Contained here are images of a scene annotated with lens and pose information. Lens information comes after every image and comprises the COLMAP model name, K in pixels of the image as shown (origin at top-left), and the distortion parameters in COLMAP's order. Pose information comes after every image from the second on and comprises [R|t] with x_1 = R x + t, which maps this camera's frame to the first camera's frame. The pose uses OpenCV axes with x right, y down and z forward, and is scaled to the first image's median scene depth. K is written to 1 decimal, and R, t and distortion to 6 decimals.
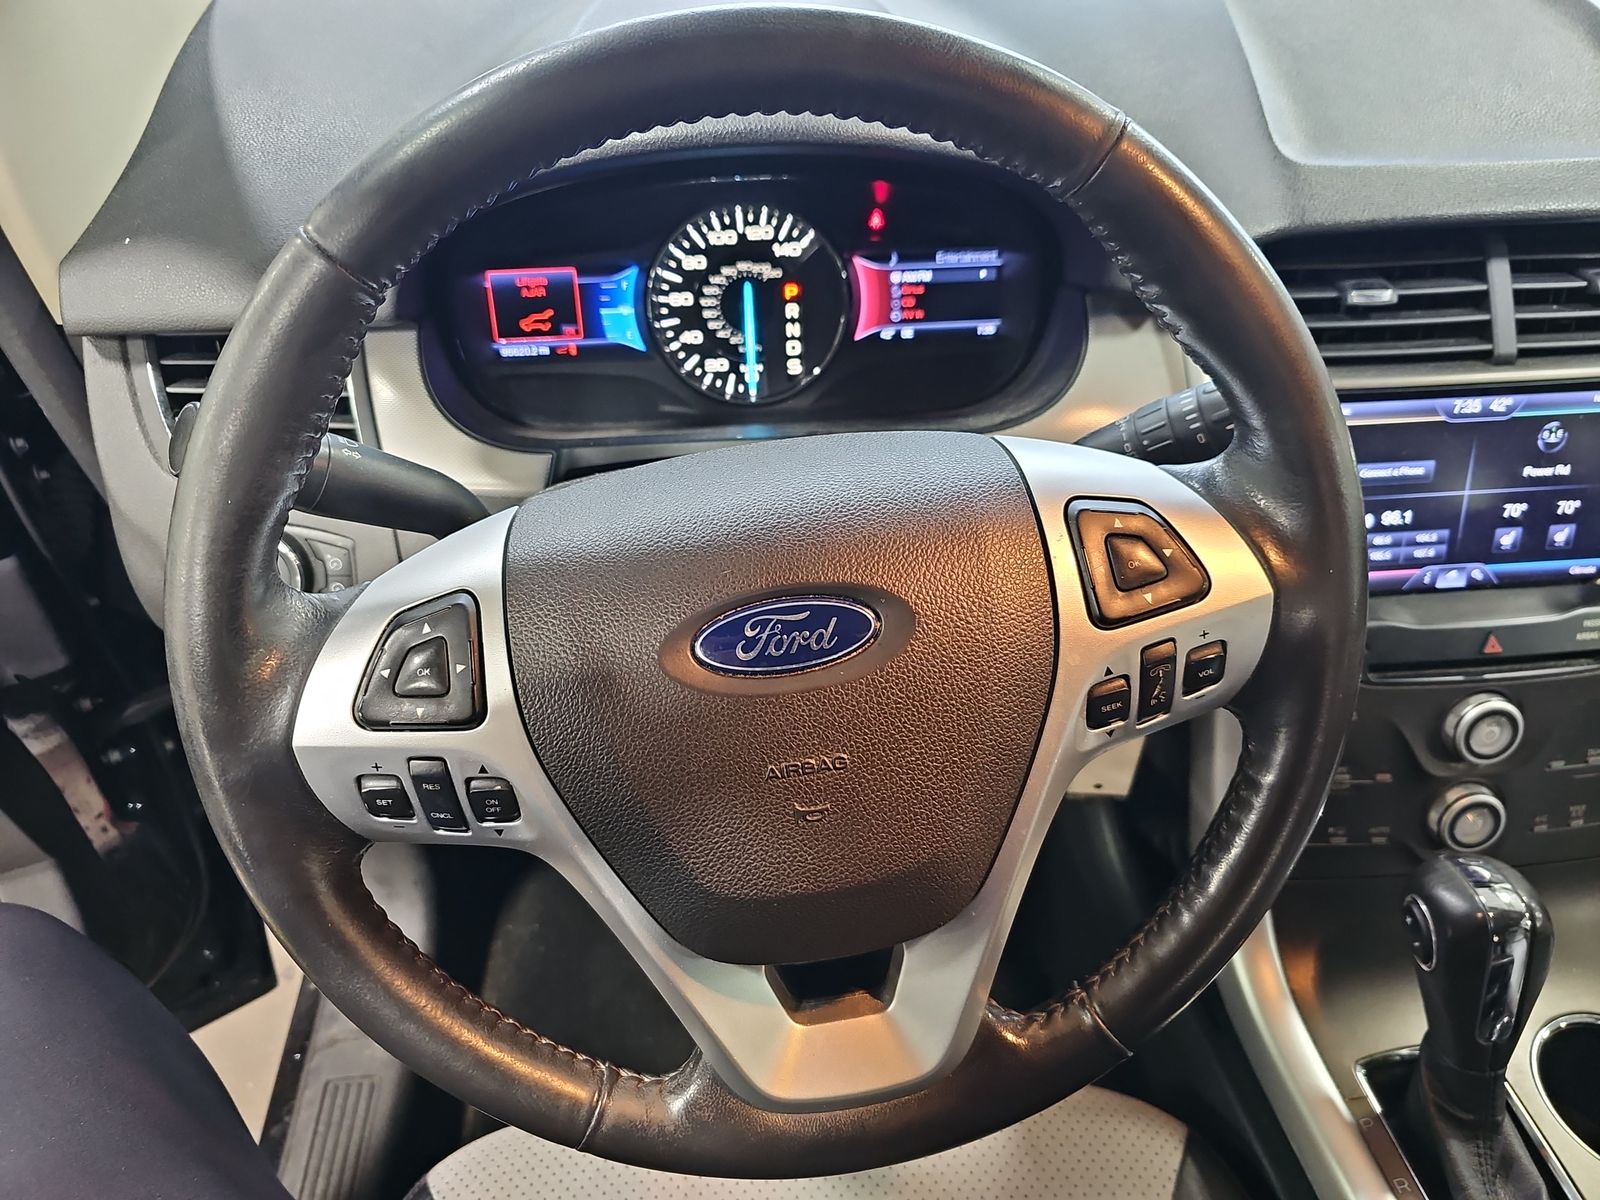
lens RADIAL K [[1034.2, 0, 800.0], [0, 1034.2, 600.0], [0, 0, 1]] dist [0.054702, -0.067864]
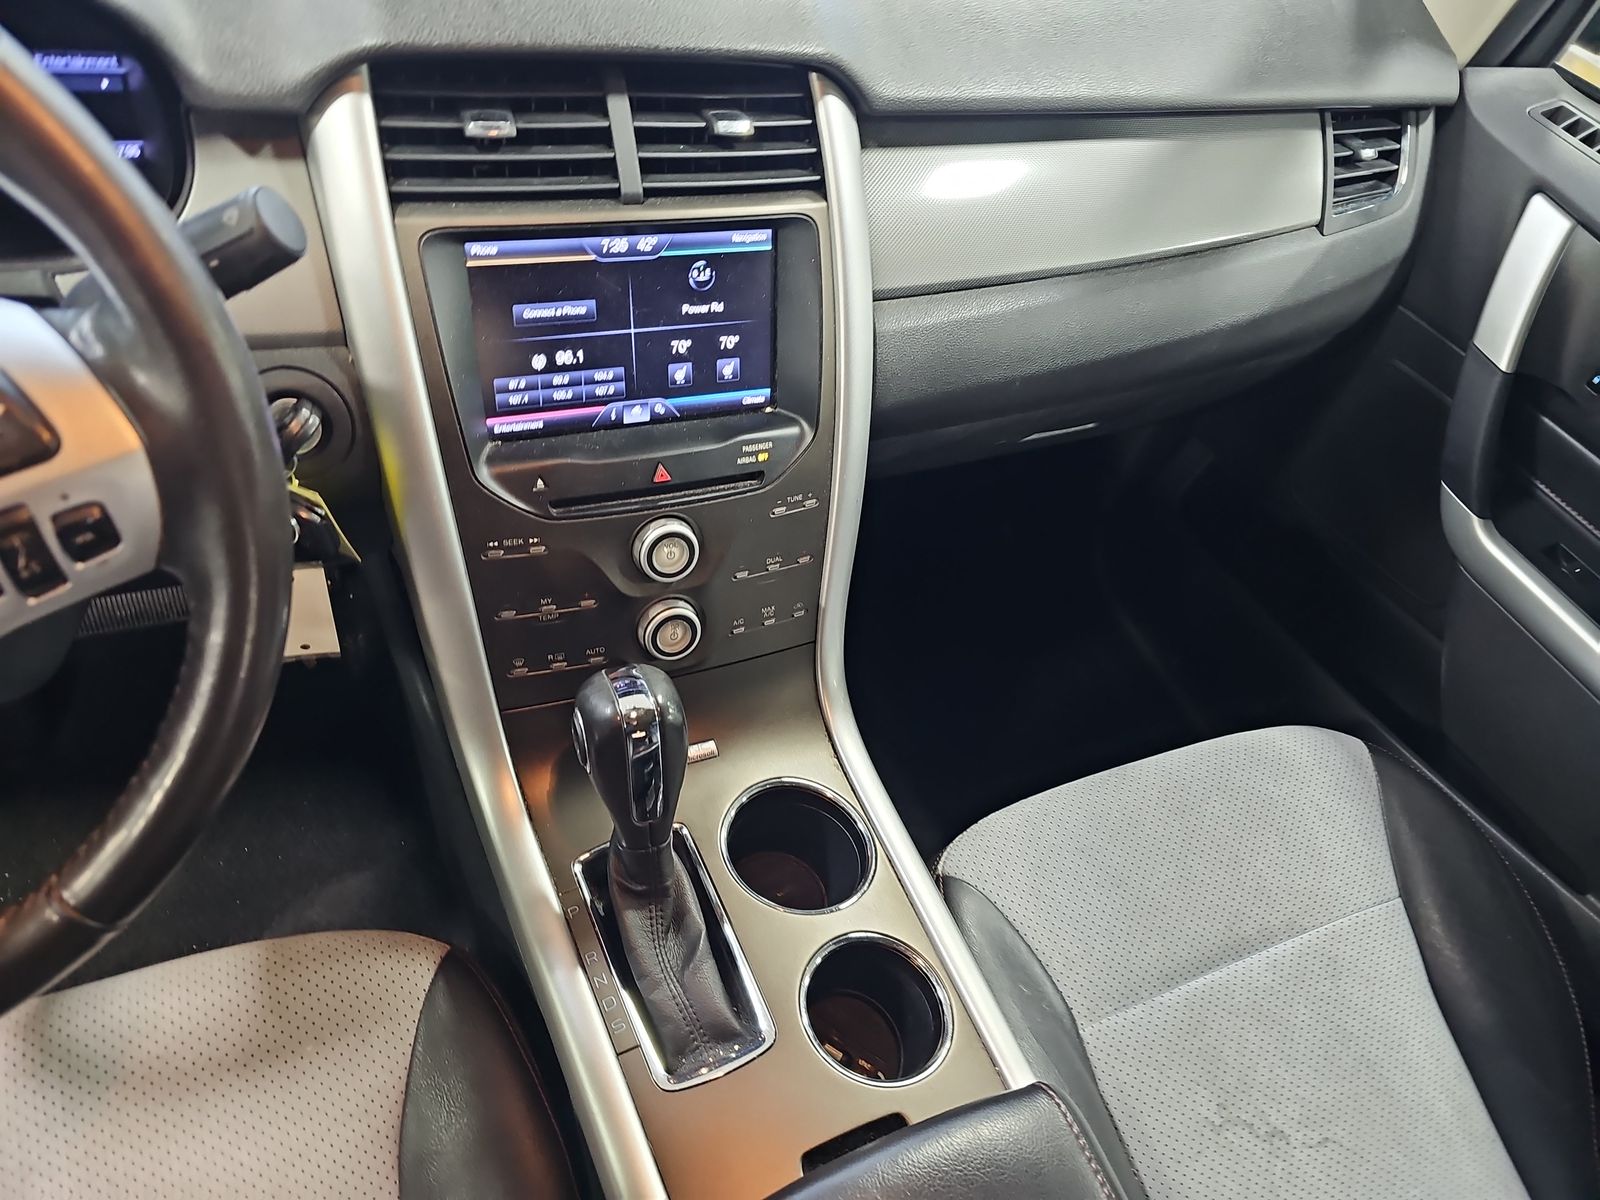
lens RADIAL K [[1034.2, 0, 800.0], [0, 1034.2, 600.0], [0, 0, 1]] dist [0.054702, -0.067864]
pose [[0.930036, -0.116383, 0.348552, 0.407728], [0.062374, 0.984755, 0.162382, 0.005826], [-0.362136, -0.129281, 0.923116, -0.071258]]
